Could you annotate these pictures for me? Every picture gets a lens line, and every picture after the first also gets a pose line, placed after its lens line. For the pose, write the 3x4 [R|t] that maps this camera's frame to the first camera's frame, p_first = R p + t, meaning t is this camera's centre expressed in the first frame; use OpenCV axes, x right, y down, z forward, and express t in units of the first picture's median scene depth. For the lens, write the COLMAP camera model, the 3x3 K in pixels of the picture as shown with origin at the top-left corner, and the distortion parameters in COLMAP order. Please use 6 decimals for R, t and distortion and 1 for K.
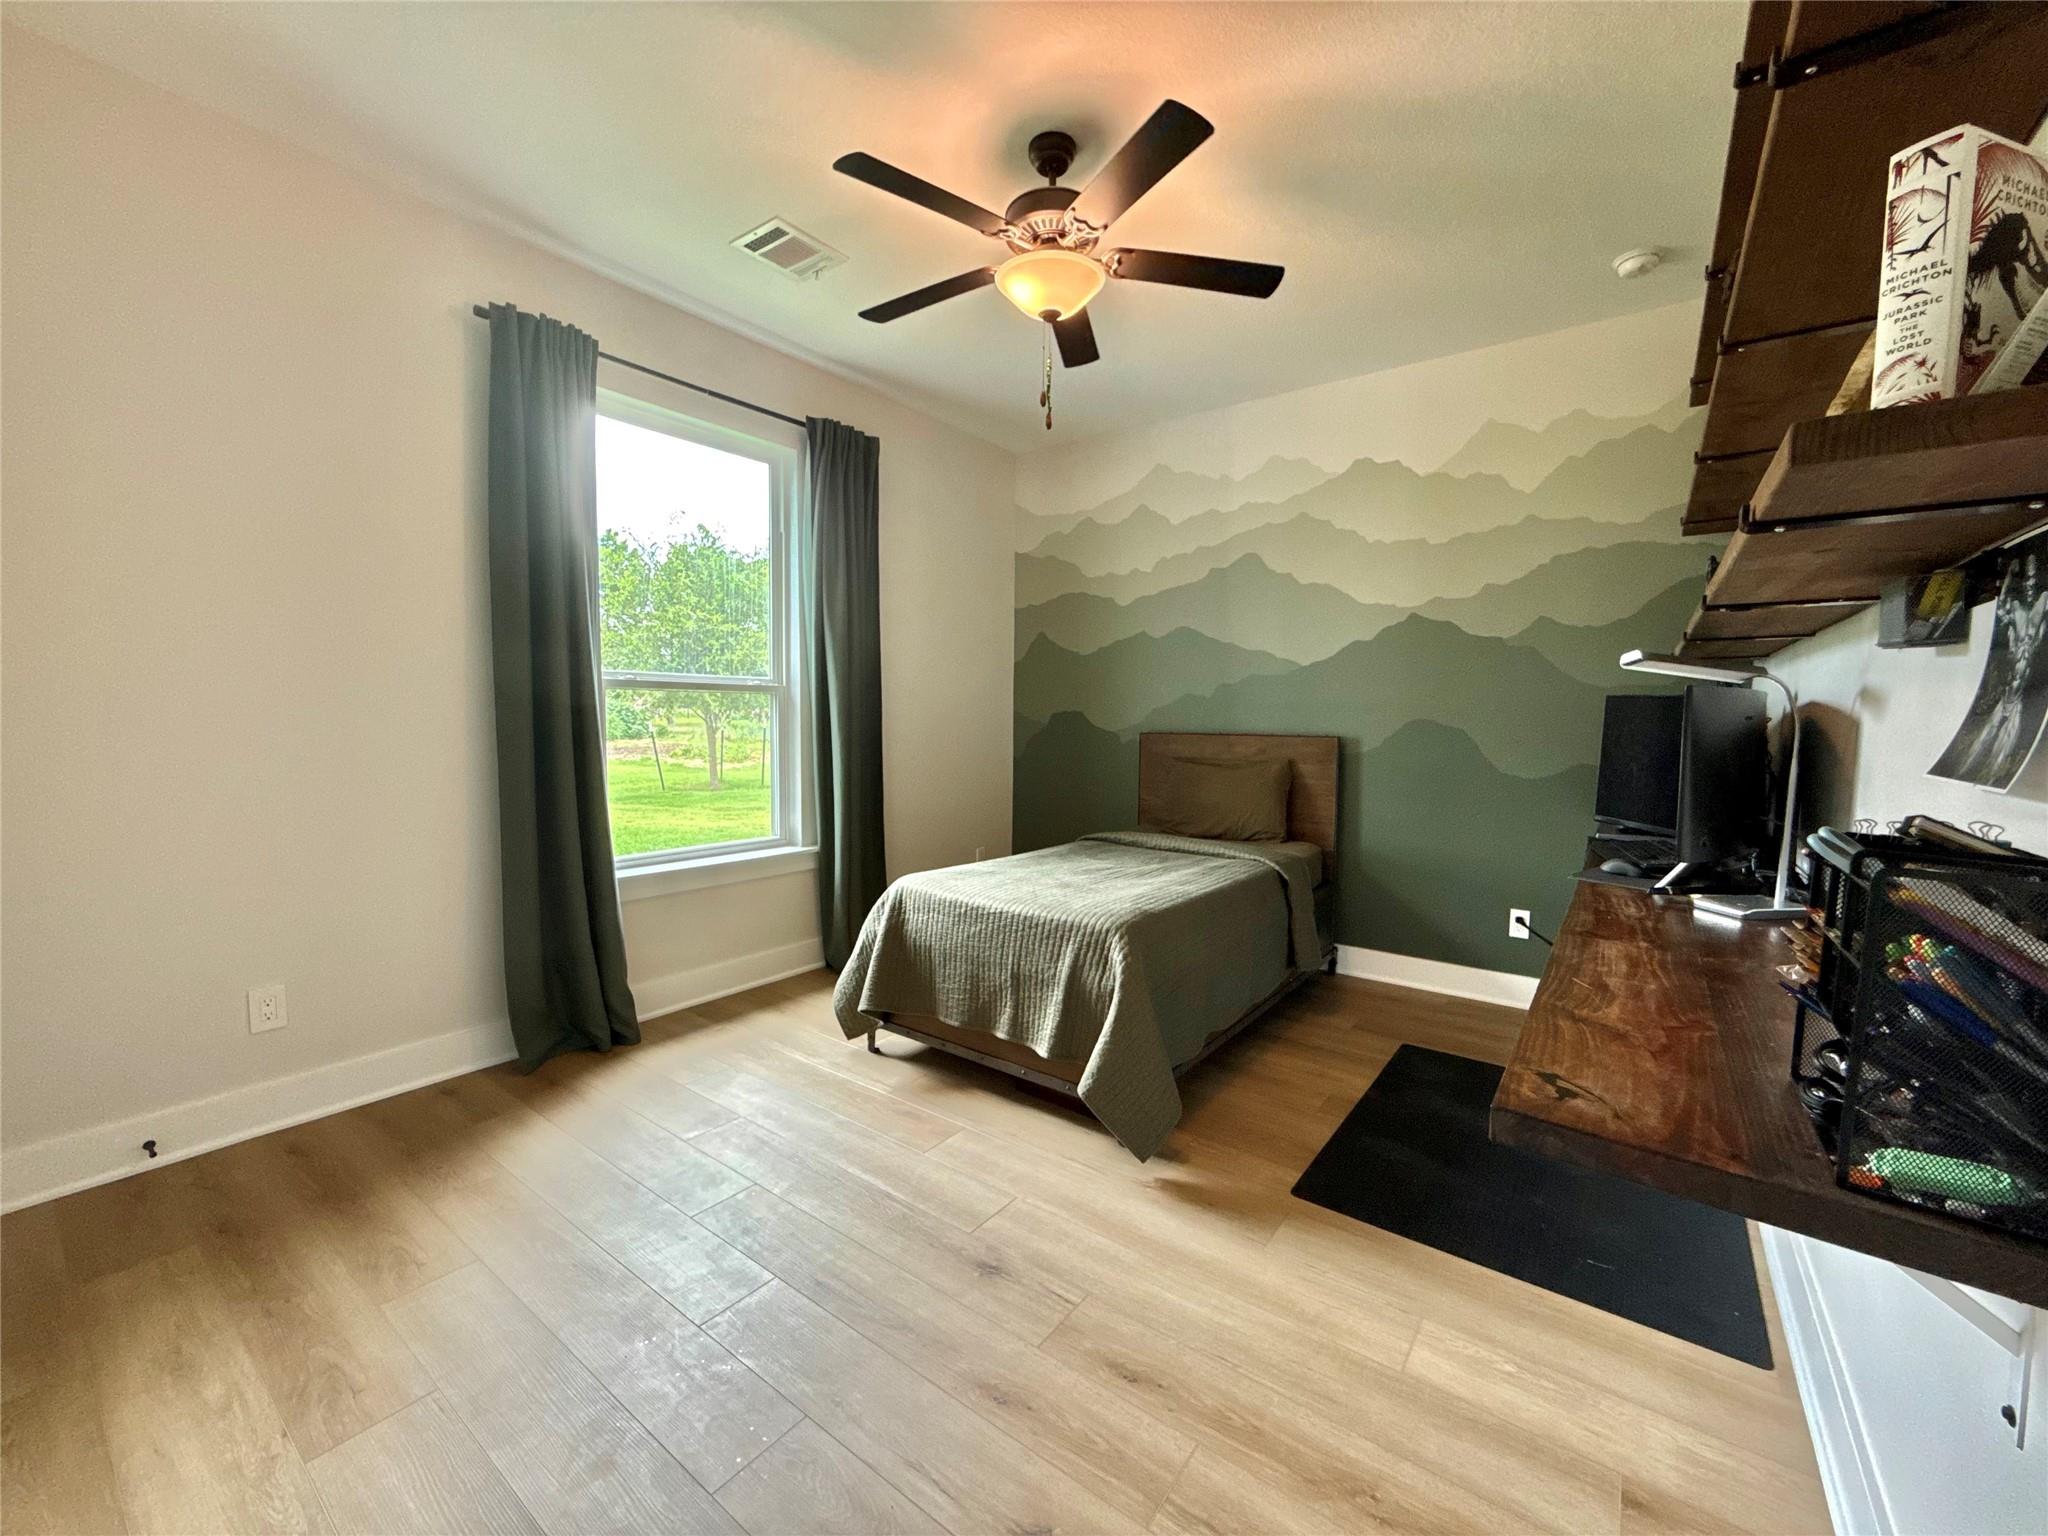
lens RADIAL K [[818.9, 0, 1018.2], [0, 818.9, 767.7], [0, 0, 1]] dist [-0.000521, 0.000283]
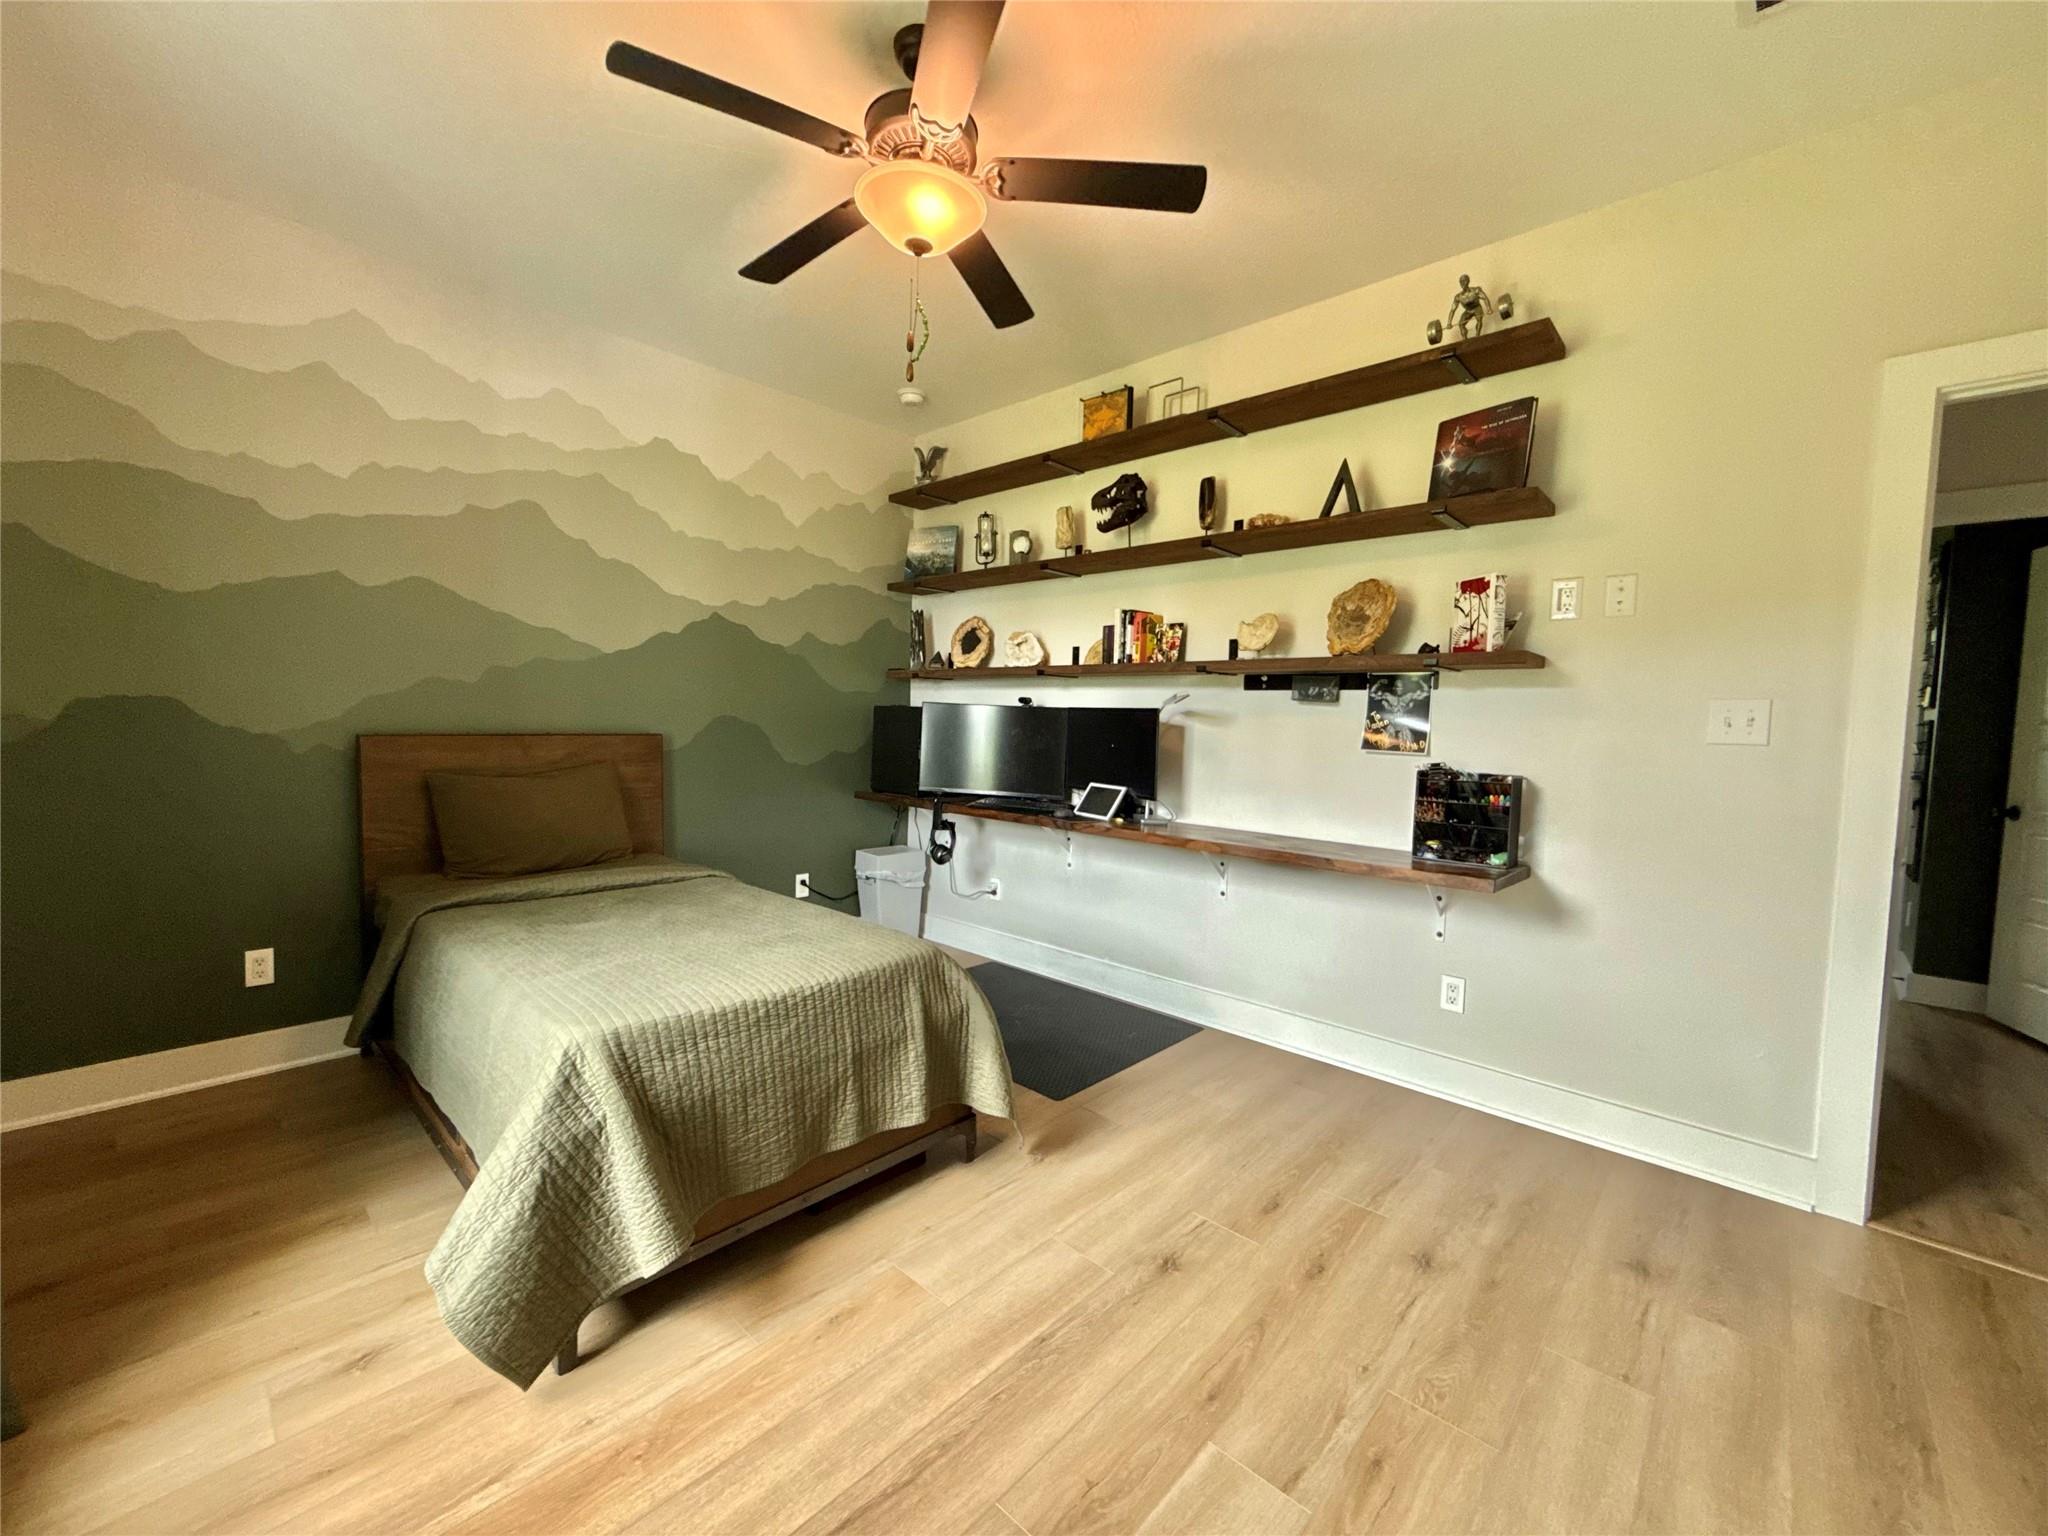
lens RADIAL K [[818.9, 0, 1018.2], [0, 818.9, 767.7], [0, 0, 1]] dist [-0.000521, 0.000283]
pose [[0.103441, -0.068613, 0.992266, -0.598871], [0.041149, 0.997059, 0.064655, -0.052887], [-0.993784, 0.034142, 0.105960, 0.606547]]
